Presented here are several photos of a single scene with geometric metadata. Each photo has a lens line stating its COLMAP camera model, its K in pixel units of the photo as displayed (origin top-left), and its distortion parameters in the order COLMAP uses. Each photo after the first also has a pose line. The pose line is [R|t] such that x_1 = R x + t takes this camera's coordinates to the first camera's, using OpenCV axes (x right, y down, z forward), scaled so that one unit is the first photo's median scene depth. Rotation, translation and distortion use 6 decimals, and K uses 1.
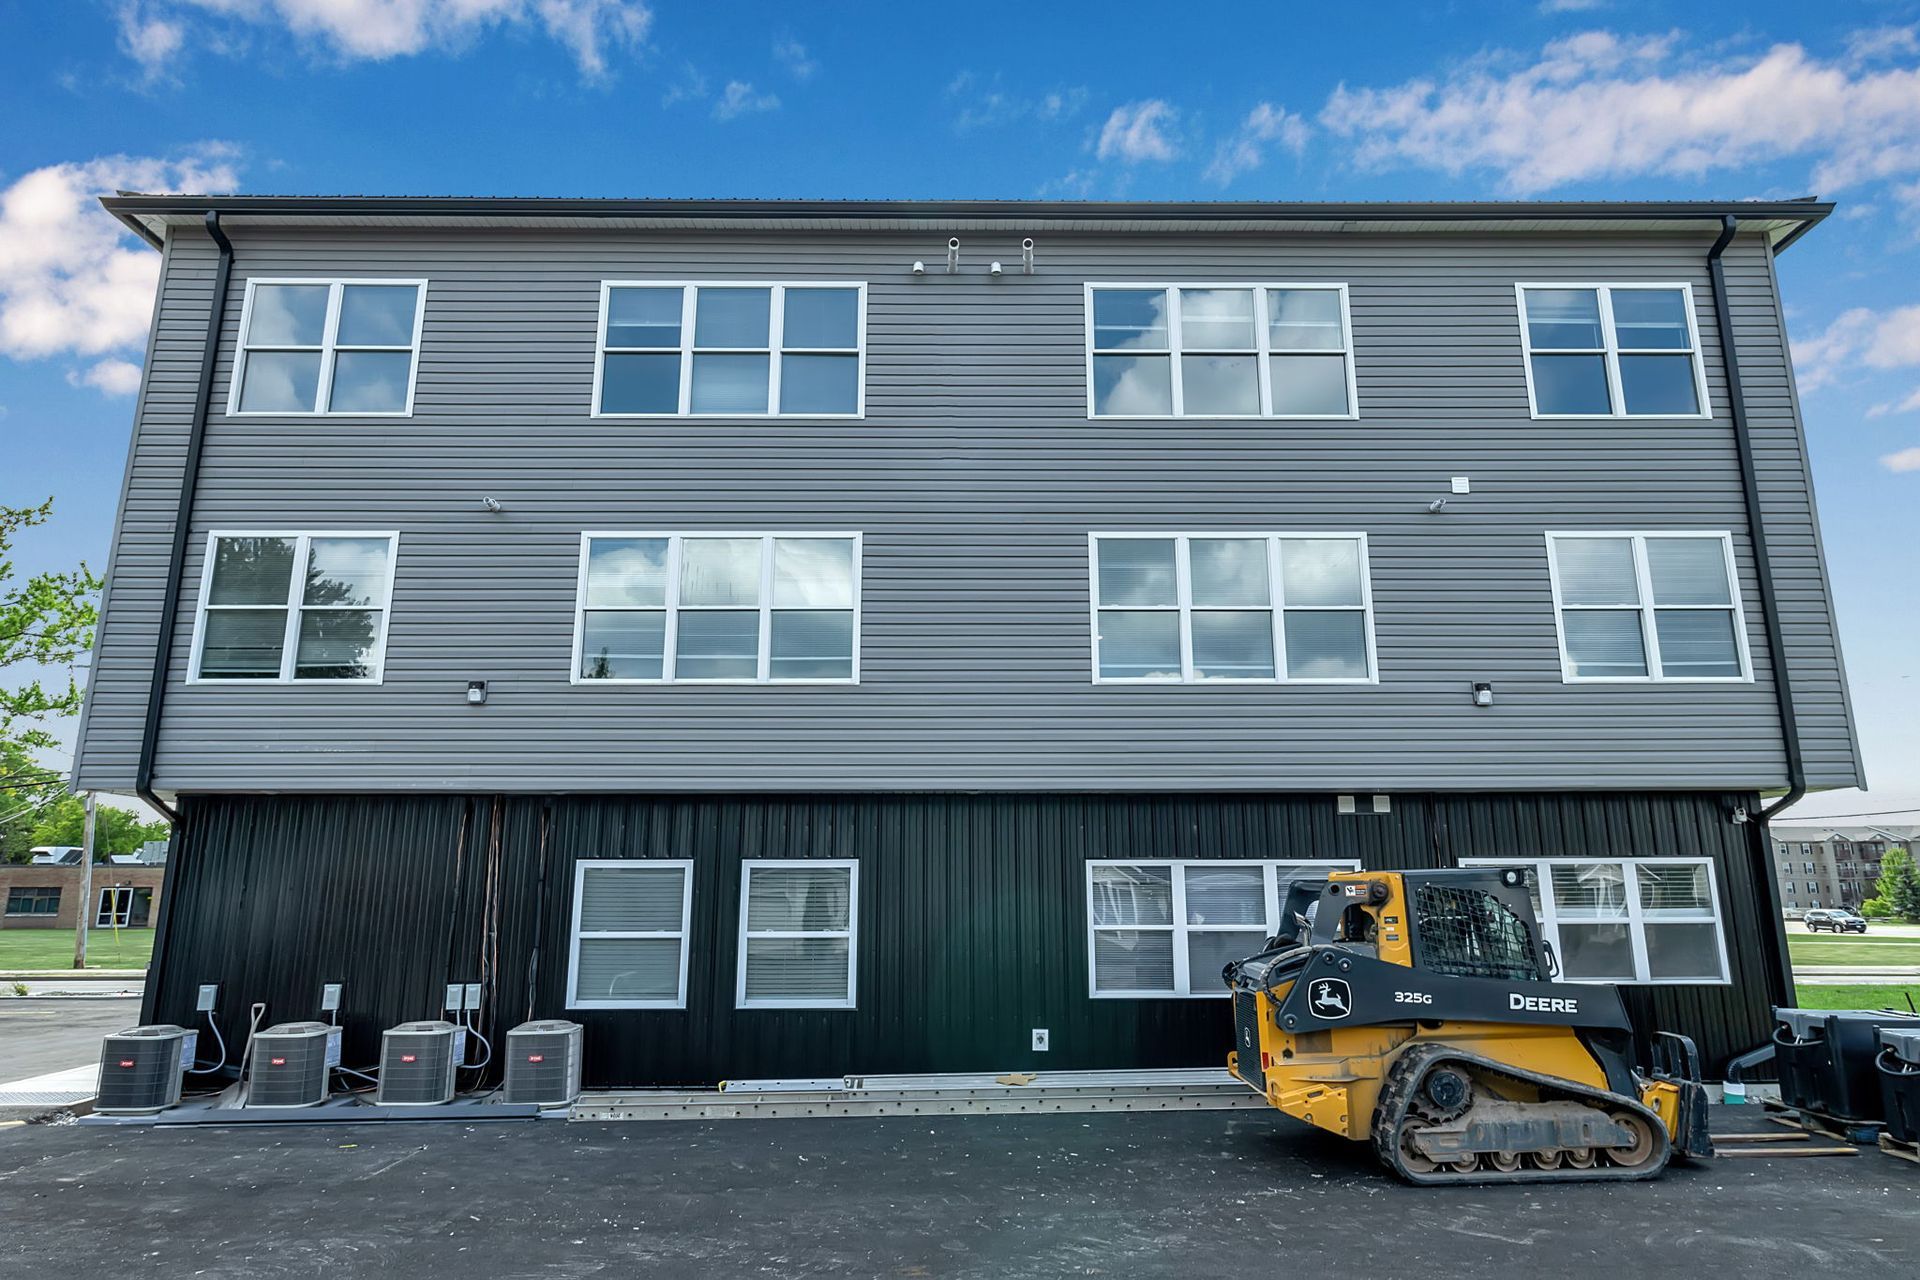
lens RADIAL K [[1007.1, 0, 959.7], [0, 1007.1, 747.3], [0, 0, 1]] dist [-0.000655, -0.001097]
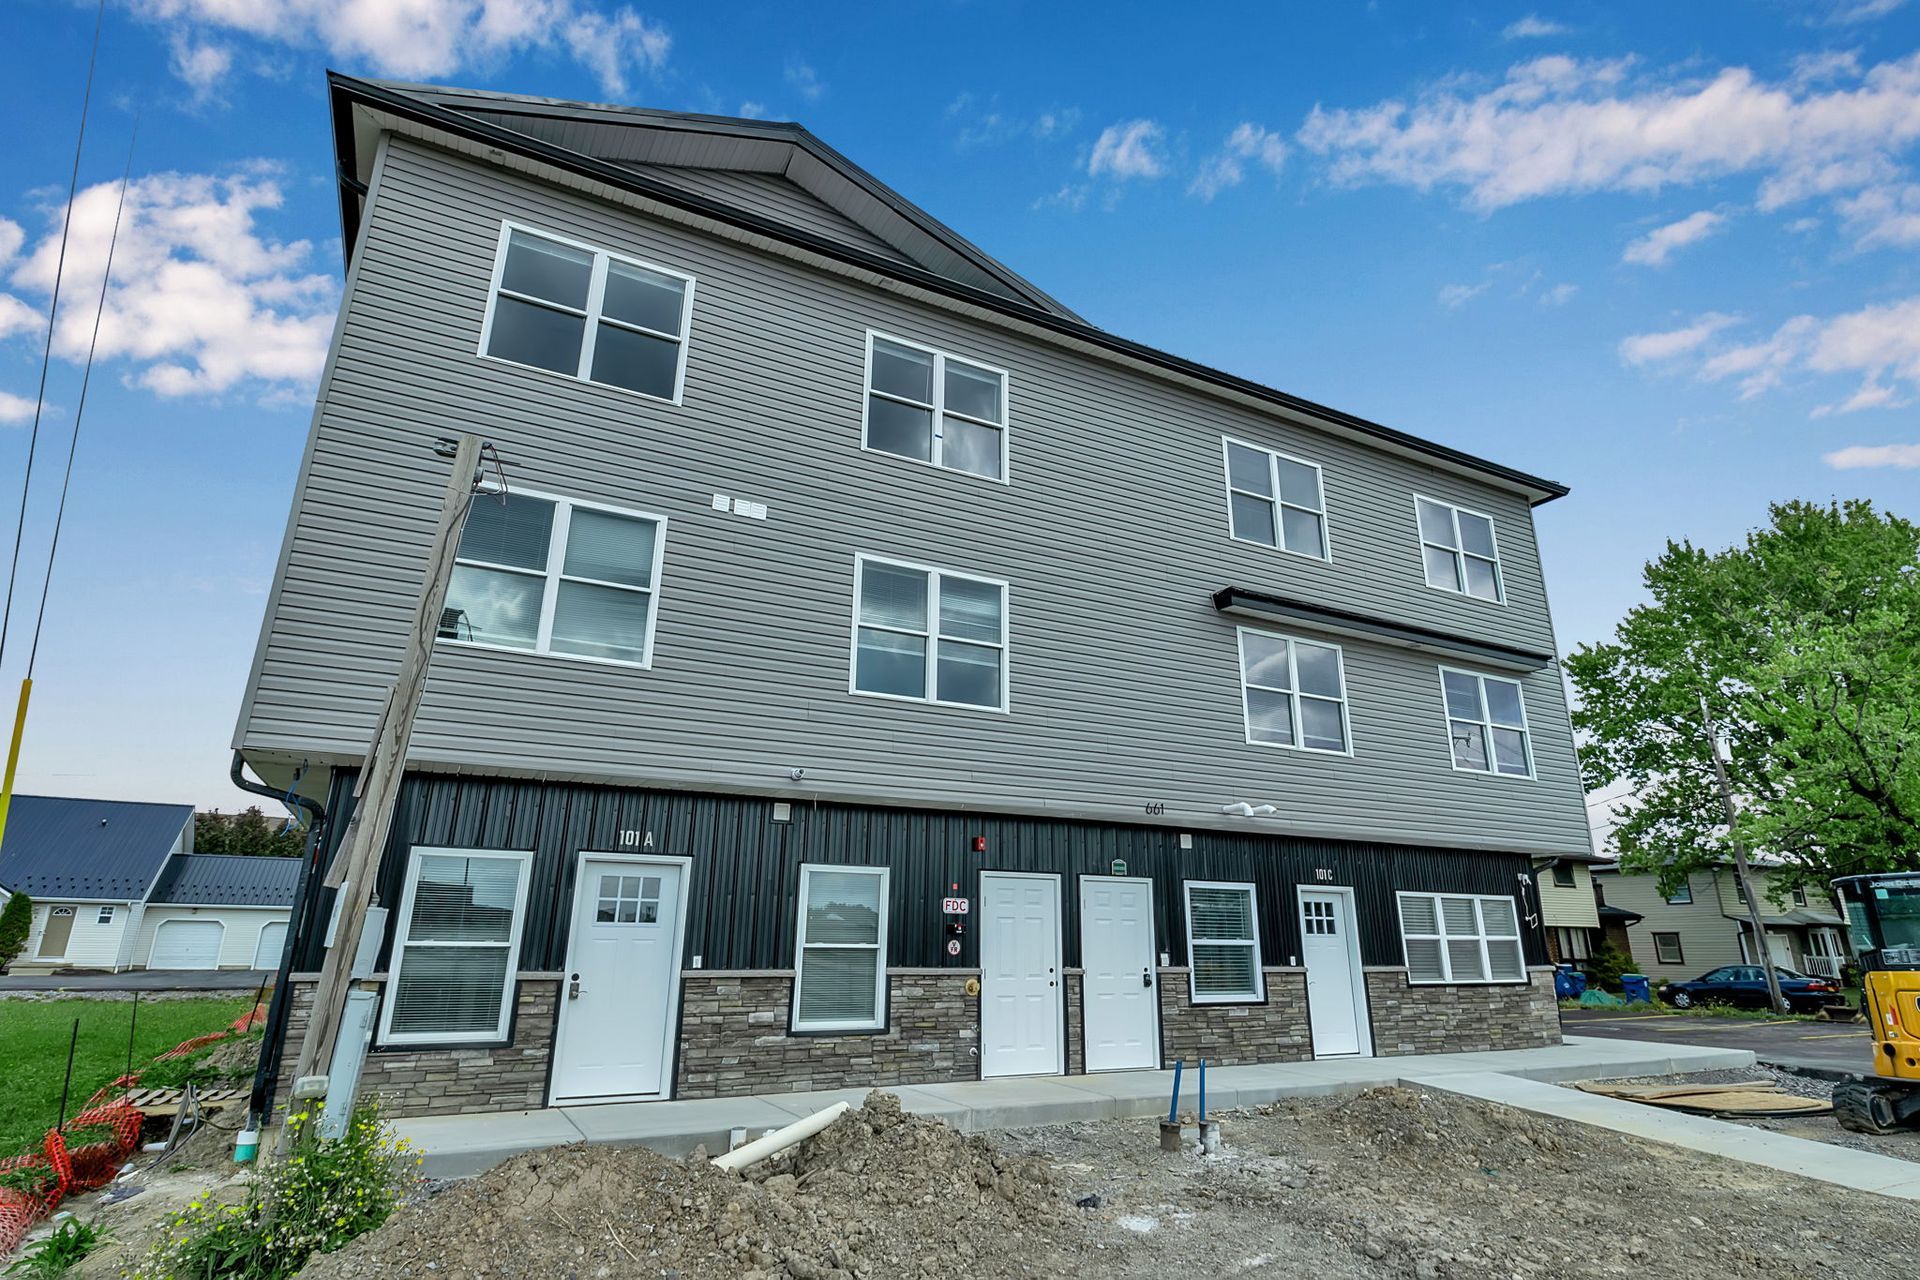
lens RADIAL K [[1006.8, 0, 969.4], [0, 1006.8, 607.6], [0, 0, 1]] dist [0.002918, -0.000700]
pose [[0.887268, 0.154291, 0.434683, -0.683943], [-0.094875, 0.983291, -0.155364, -0.000396], [-0.451391, 0.096609, 0.887081, -0.006621]]
